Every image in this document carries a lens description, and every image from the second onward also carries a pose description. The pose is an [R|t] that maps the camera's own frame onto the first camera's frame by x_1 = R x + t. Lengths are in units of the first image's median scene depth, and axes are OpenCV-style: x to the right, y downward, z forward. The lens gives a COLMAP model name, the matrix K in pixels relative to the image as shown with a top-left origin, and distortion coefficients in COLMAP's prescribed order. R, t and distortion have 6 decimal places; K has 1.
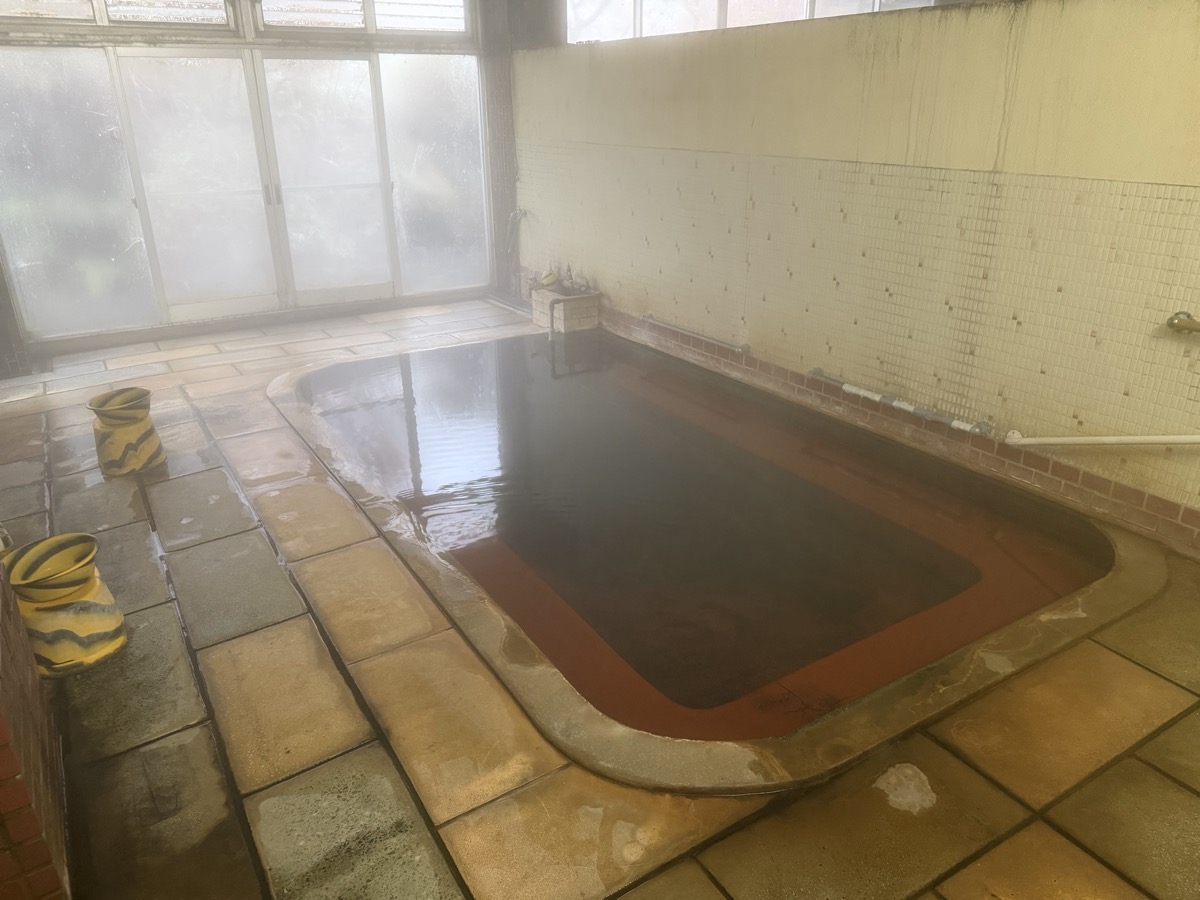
lens RADIAL K [[849.7, 0, 602.2], [0, 849.7, 451.3], [0, 0, 1]] dist [0.042171, -0.054049]
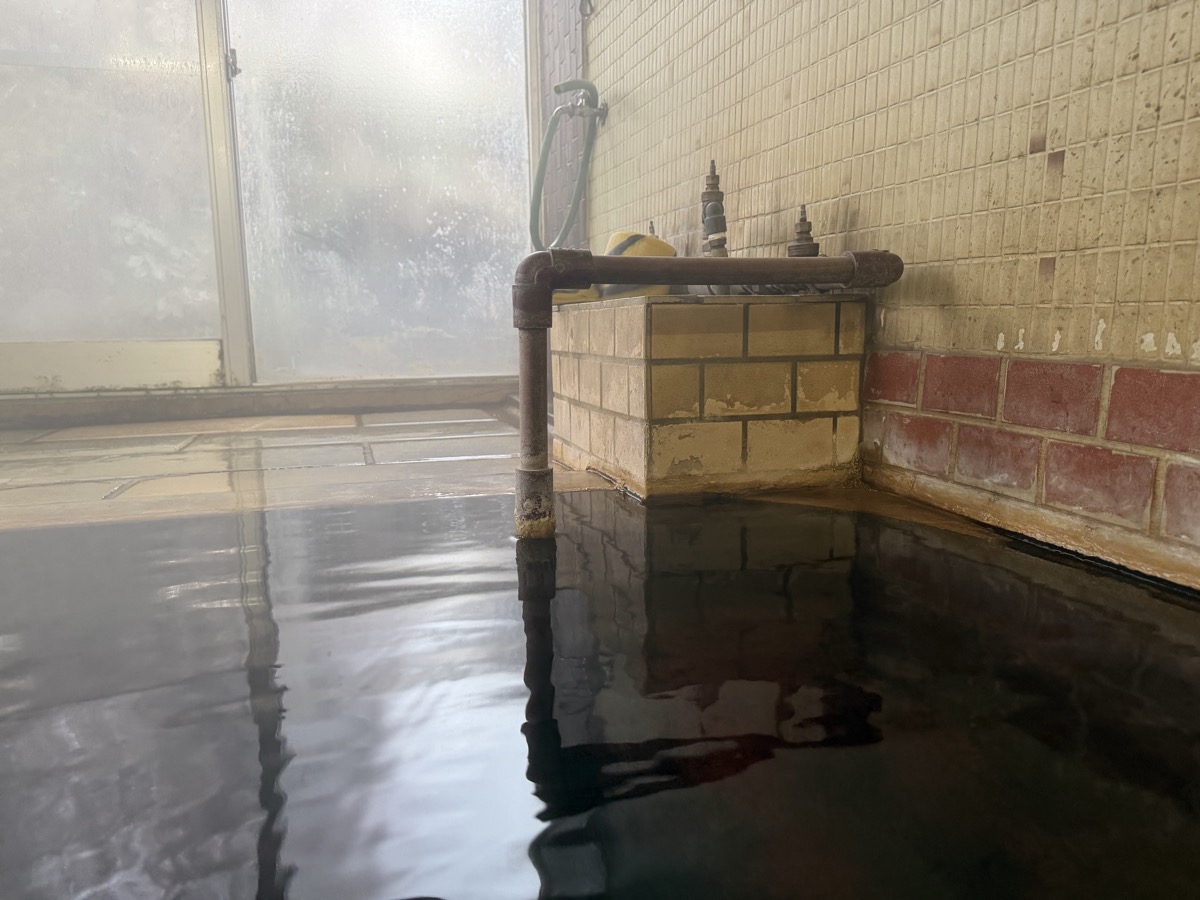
lens RADIAL K [[849.7, 0, 589.1], [0, 849.7, 448.7], [0, 0, 1]] dist [0.042171, -0.054049]
pose [[0.961419, 0.034805, -0.272879, -0.009921], [-0.095995, 0.972055, -0.214230, -0.112348], [0.257797, 0.232160, 0.937893, 0.841427]]
